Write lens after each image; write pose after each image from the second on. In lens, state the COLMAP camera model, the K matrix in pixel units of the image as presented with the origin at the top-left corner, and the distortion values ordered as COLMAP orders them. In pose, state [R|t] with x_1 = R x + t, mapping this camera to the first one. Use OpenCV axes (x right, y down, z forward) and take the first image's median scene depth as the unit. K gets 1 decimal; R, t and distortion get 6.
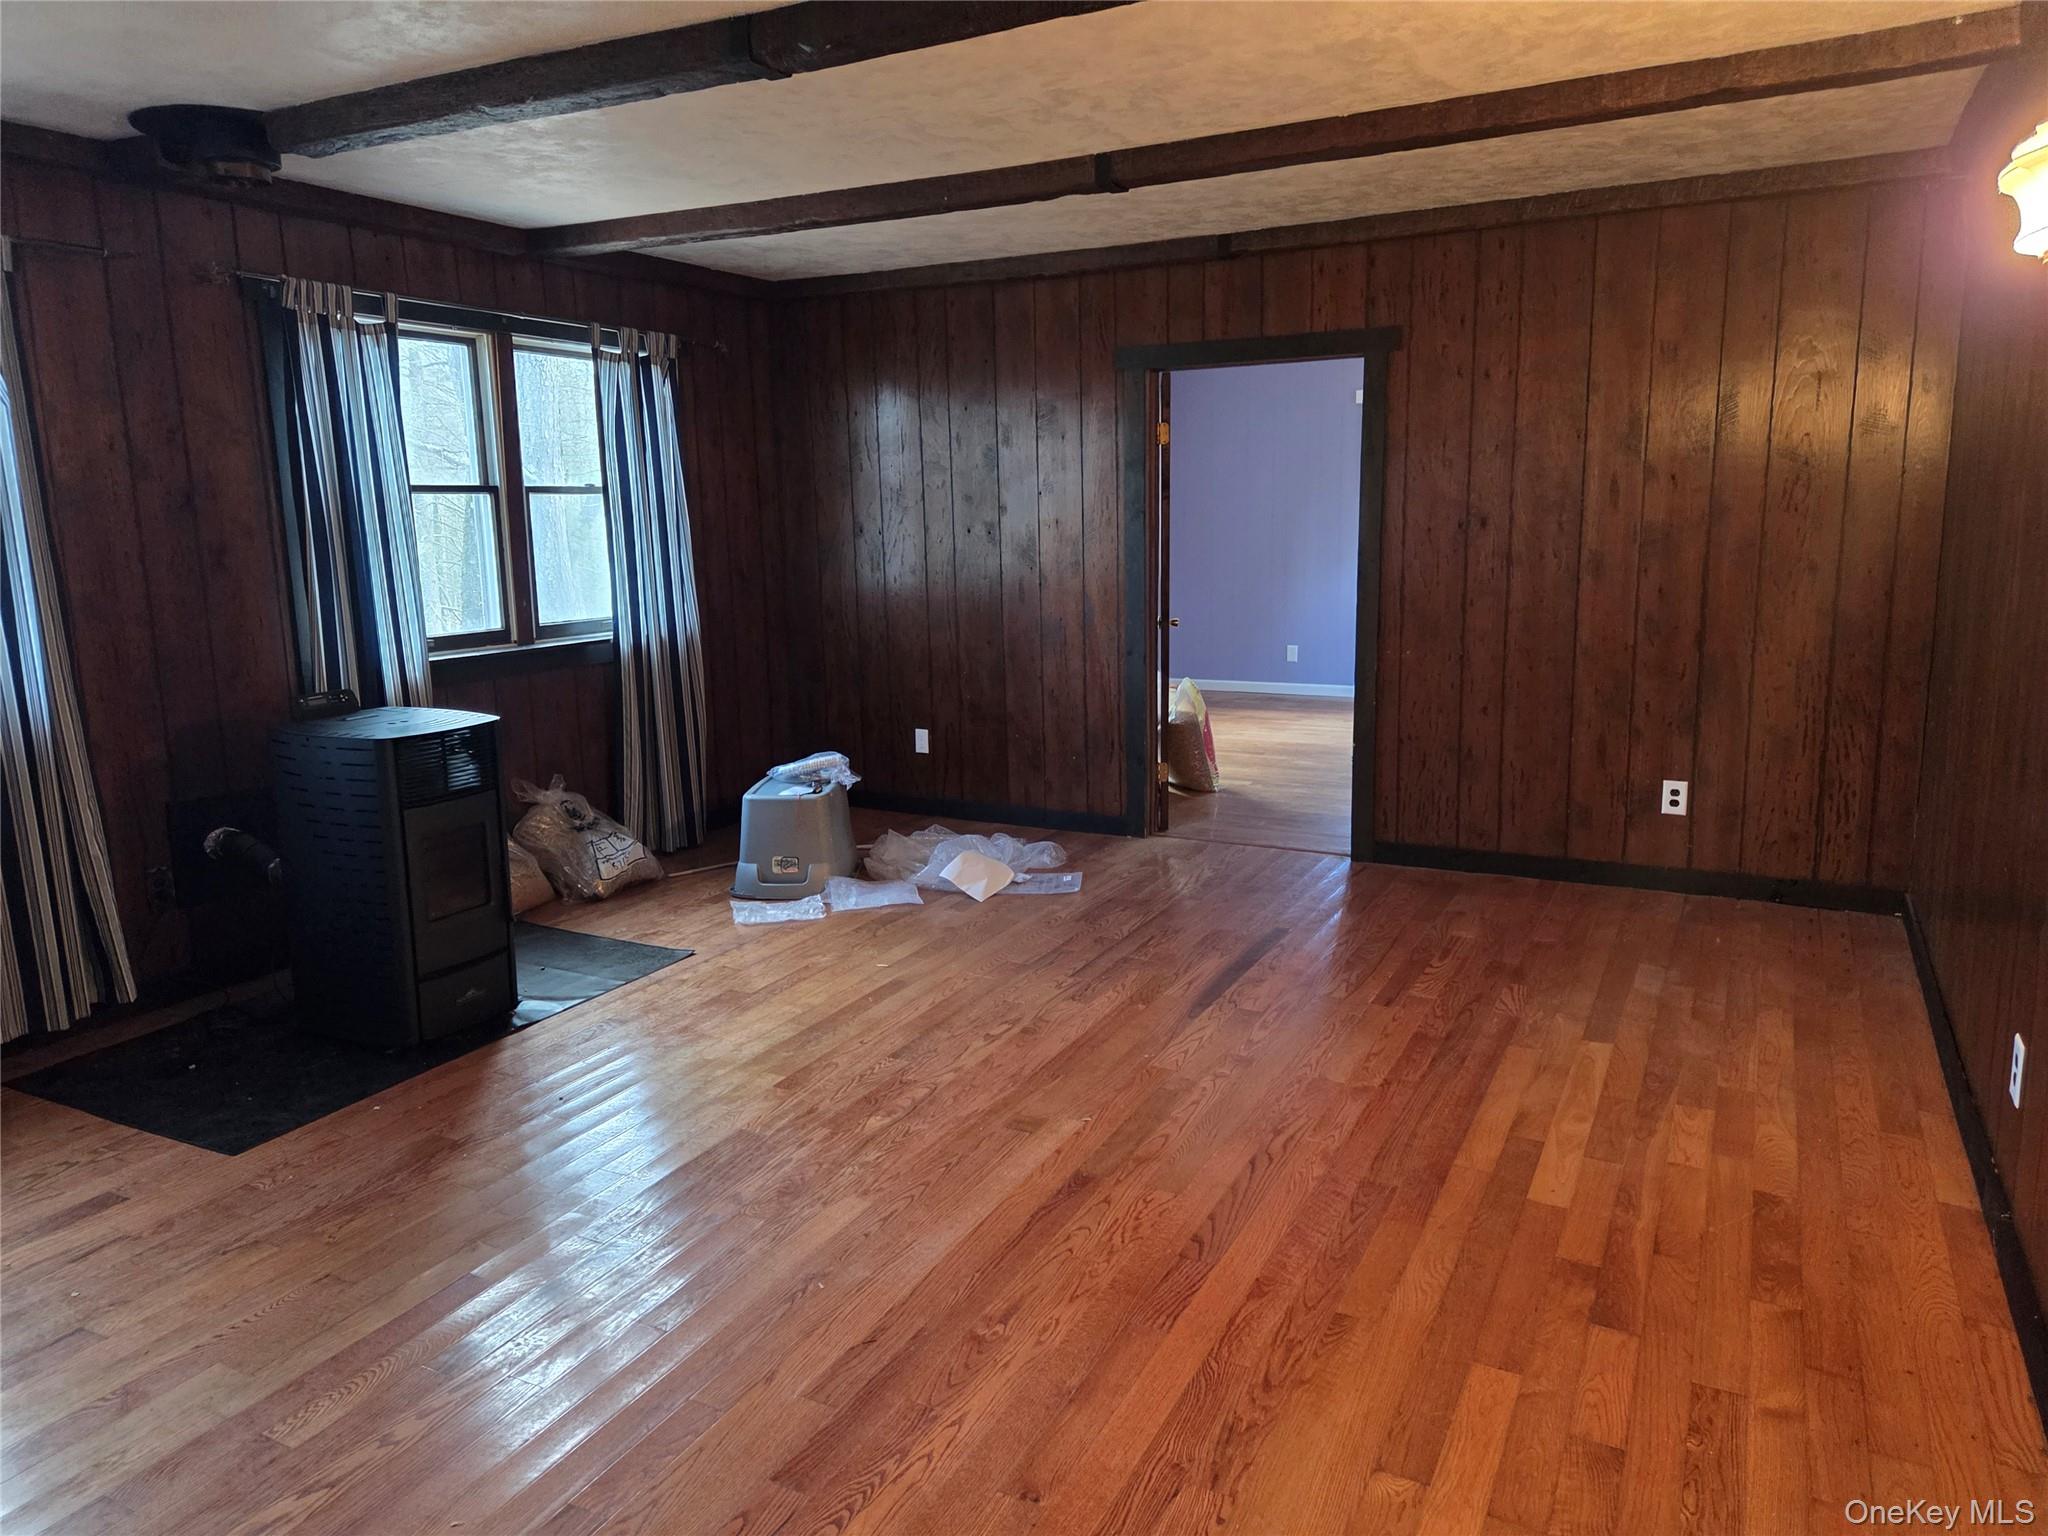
lens RADIAL K [[1381.6, 0, 1024.0], [0, 1381.6, 768.0], [0, 0, 1]] dist [-0.001841, -0.000656]
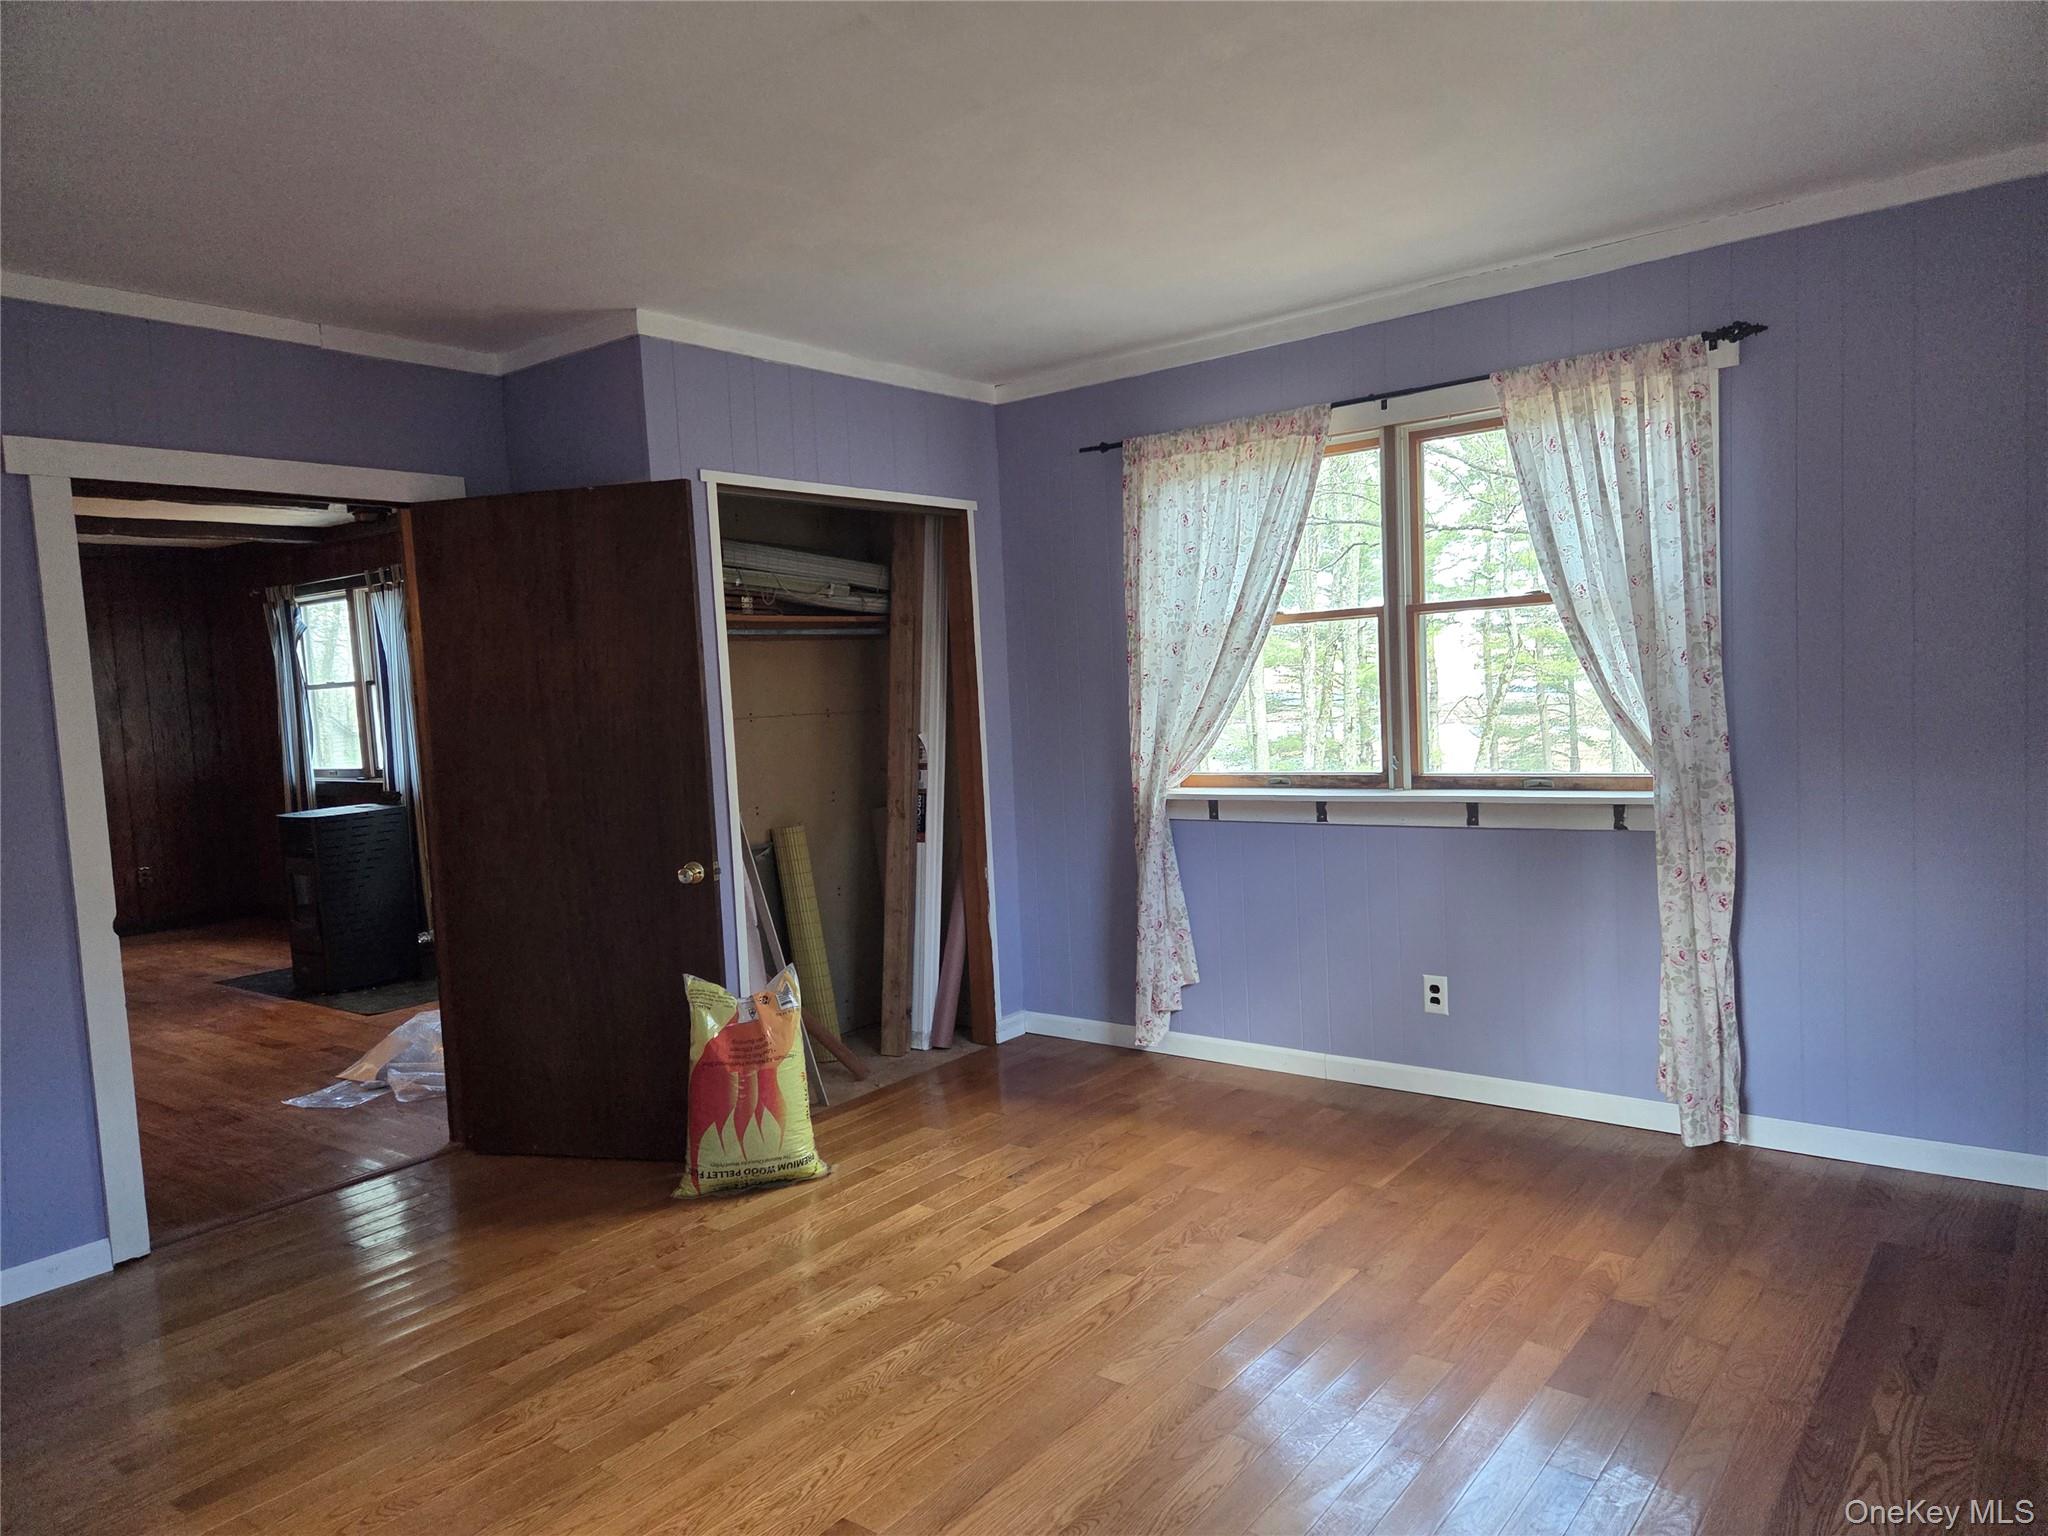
lens RADIAL K [[1381.6, 0, 1024.0], [0, 1381.6, 768.0], [0, 0, 1]] dist [-0.001841, -0.000656]
pose [[-0.185653, 0.100132, -0.977500, 0.684014], [-0.122414, 0.984688, 0.124118, -0.257502], [0.974960, 0.142703, -0.170552, 1.317937]]
